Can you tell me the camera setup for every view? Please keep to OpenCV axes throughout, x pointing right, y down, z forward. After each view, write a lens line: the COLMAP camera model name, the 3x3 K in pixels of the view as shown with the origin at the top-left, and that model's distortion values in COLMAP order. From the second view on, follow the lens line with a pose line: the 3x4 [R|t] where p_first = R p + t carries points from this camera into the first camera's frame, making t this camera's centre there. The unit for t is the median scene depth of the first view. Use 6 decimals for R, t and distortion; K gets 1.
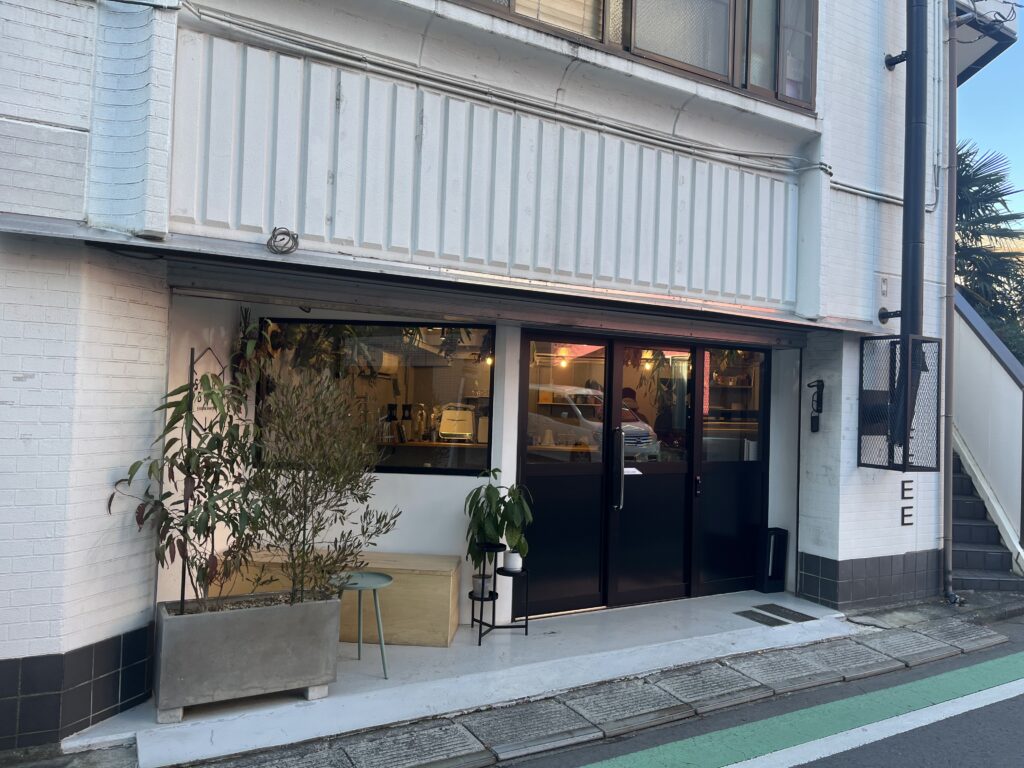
lens RADIAL K [[788.8, 0, 515.4], [0, 788.8, 379.9], [0, 0, 1]] dist [0.050484, -0.067185]
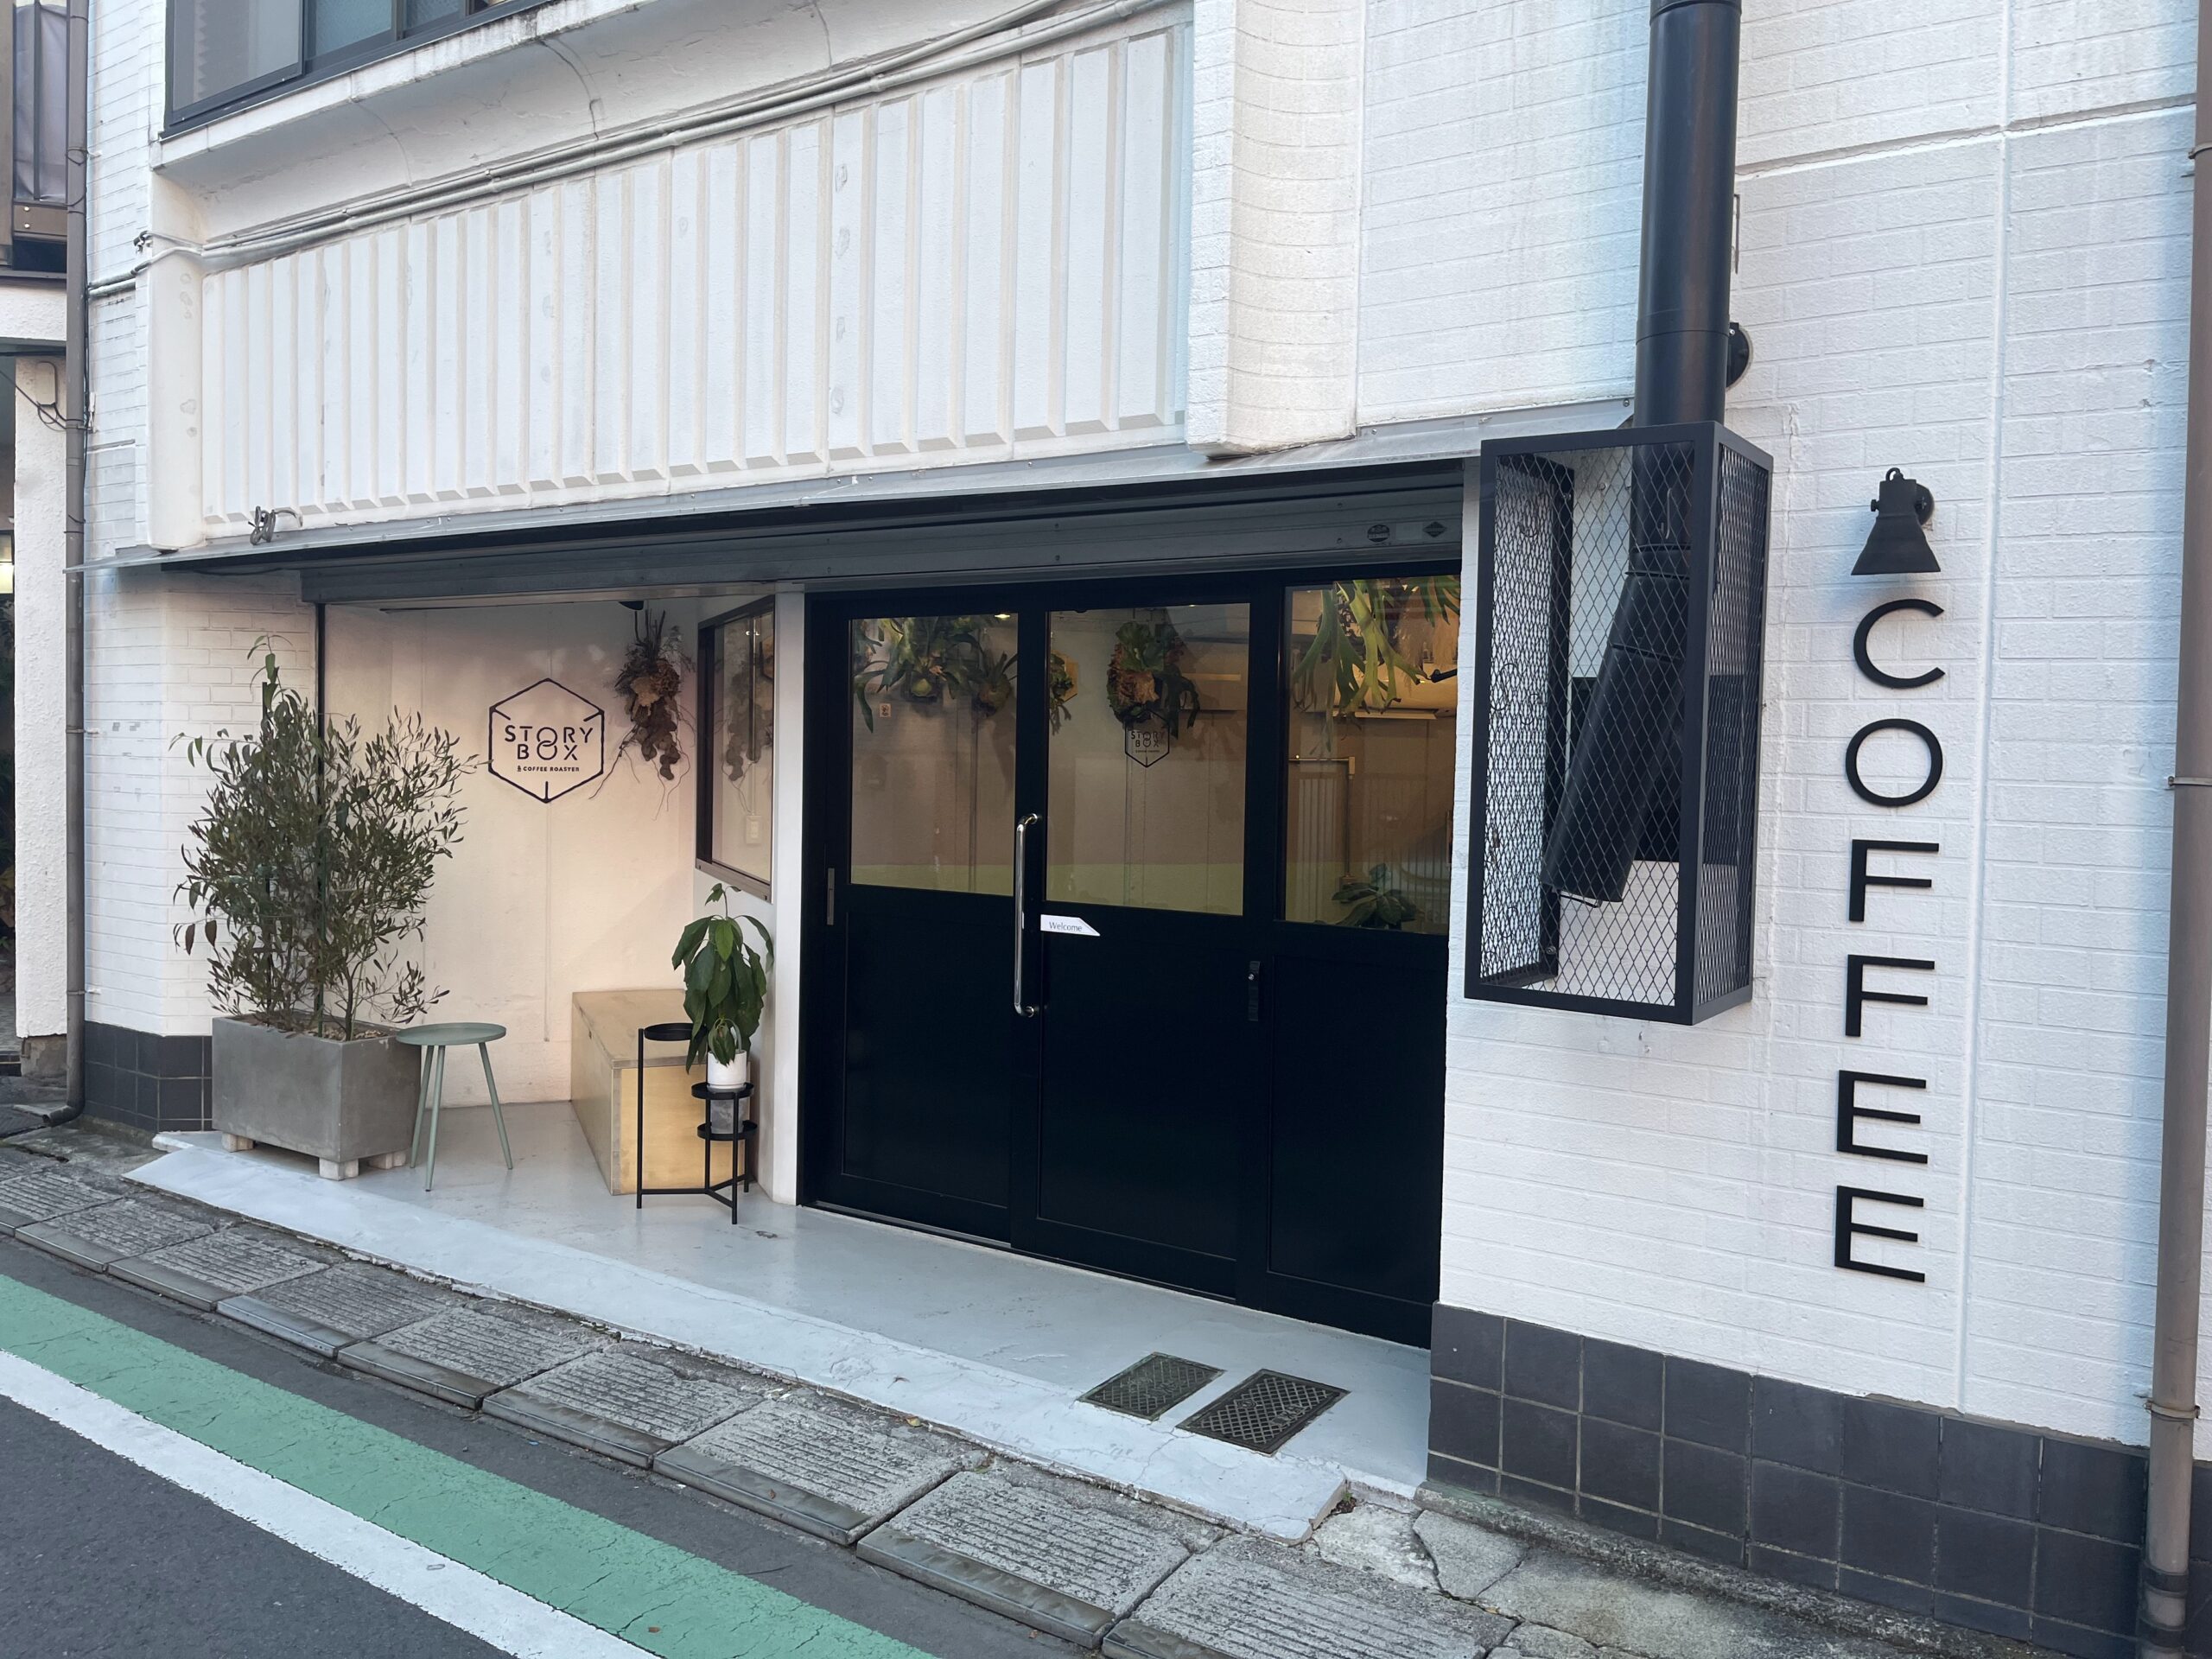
lens RADIAL K [[1704.0, 0, 1096.9], [0, 1704.0, 832.3], [0, 0, 1]] dist [0.050484, -0.067185]
pose [[0.413497, 0.019102, -0.910305, 1.203269], [0.017639, 0.999424, 0.028985, 0.059158], [0.910335, -0.028042, 0.412922, 0.870113]]
